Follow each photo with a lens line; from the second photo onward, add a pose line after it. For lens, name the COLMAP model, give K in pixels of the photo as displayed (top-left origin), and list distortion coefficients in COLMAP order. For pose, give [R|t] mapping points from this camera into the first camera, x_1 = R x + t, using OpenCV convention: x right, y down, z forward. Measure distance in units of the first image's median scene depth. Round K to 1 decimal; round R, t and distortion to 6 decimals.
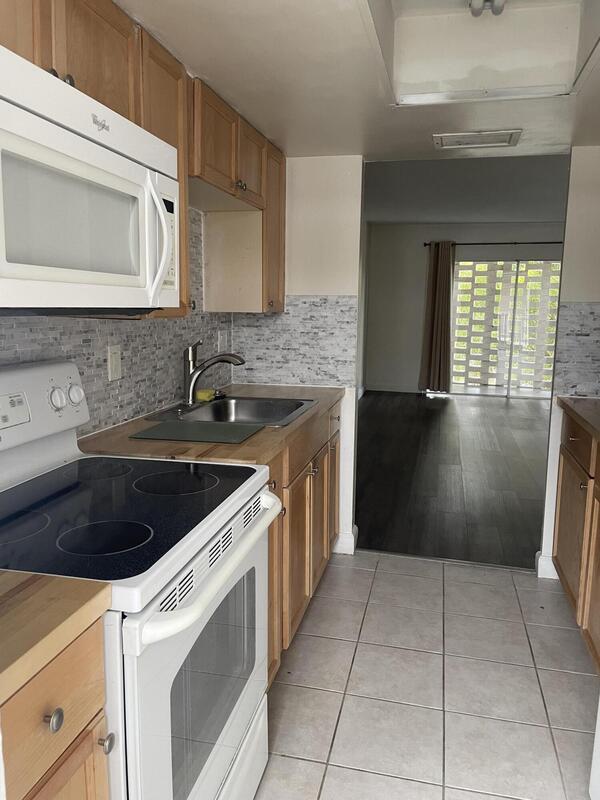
lens RADIAL K [[605.9, 0, 295.3], [0, 605.9, 392.4], [0, 0, 1]] dist [0.073375, -0.092846]
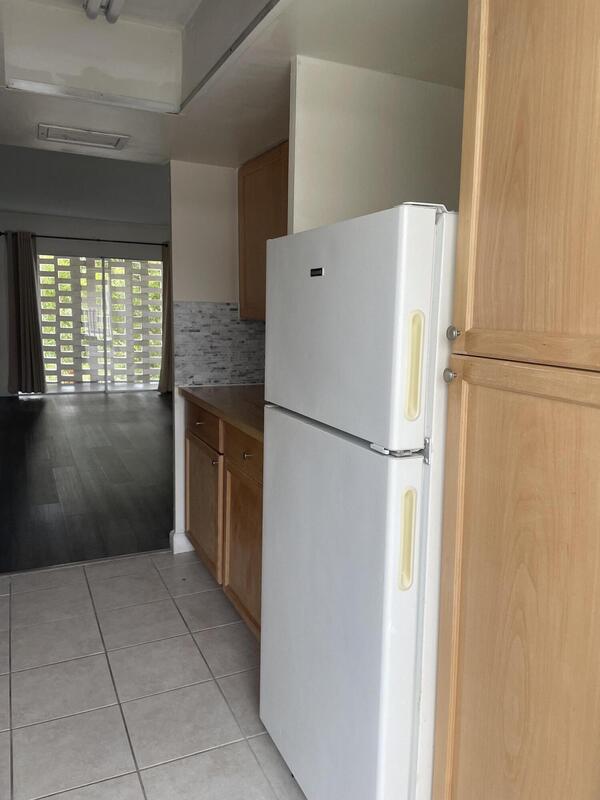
lens RADIAL K [[605.9, 0, 308.8], [0, 605.9, 392.1], [0, 0, 1]] dist [0.073375, -0.092846]
pose [[0.775309, -0.085983, 0.625702, -0.070707], [0.081731, 0.996018, 0.035599, -0.003588], [-0.626271, 0.023539, 0.779250, 0.000545]]
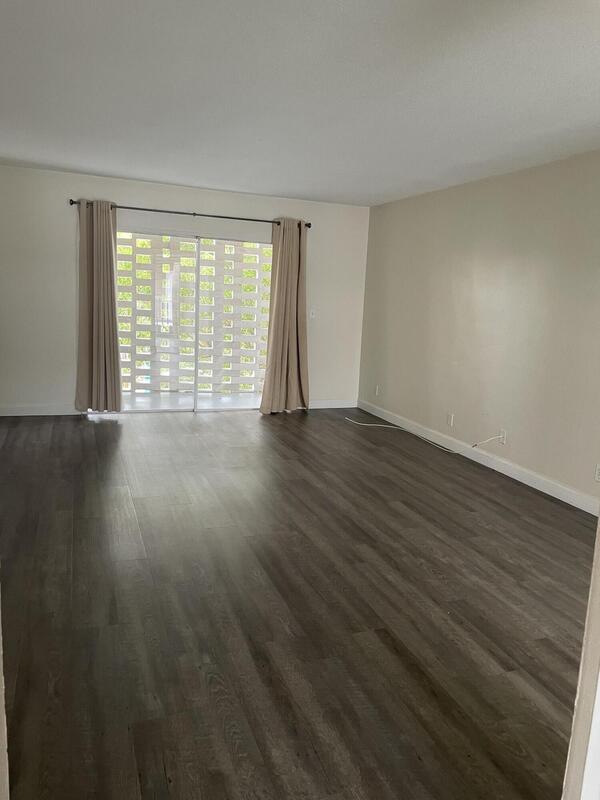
lens RADIAL K [[605.9, 0, 306.1], [0, 605.9, 395.6], [0, 0, 1]] dist [0.073375, -0.092846]
pose [[0.825406, -0.068837, 0.560327, 0.080190], [0.046710, 0.997462, 0.053732, -0.140590], [-0.562604, -0.018178, 0.826527, 0.781125]]
